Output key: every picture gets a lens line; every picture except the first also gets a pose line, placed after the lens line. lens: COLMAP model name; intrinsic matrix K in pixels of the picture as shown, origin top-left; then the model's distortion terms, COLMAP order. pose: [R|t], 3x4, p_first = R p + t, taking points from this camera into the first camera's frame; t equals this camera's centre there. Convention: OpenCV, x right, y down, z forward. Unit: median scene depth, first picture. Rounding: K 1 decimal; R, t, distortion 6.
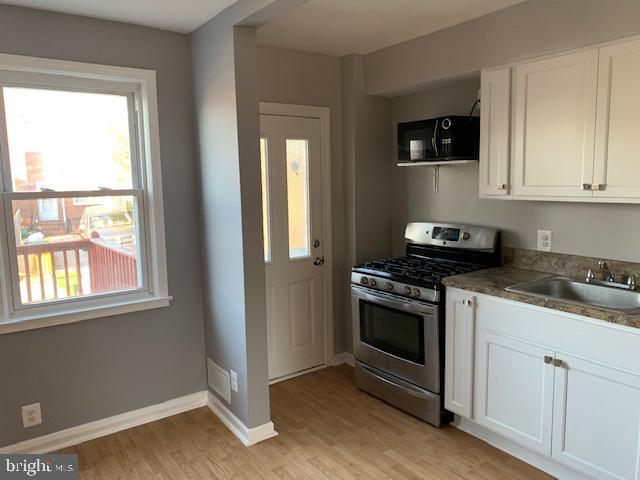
lens RADIAL K [[488.9, 0, 320.4], [0, 488.9, 236.7], [0, 0, 1]] dist [-0.013699, -0.011578]
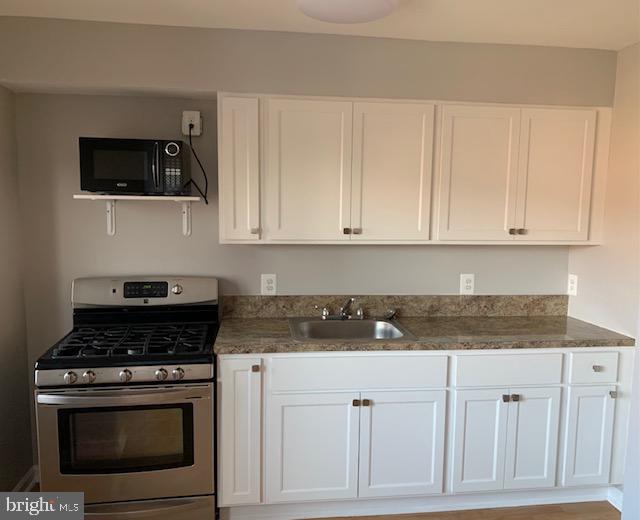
lens RADIAL K [[474.7, 0, 319.9], [0, 474.7, 263.9], [0, 0, 1]] dist [0.028116, -0.008079]
pose [[0.467461, -0.067884, 0.881404, -0.342862], [0.083950, 0.995950, 0.032183, -0.058205], [-0.880019, 0.058949, 0.471266, 0.482167]]
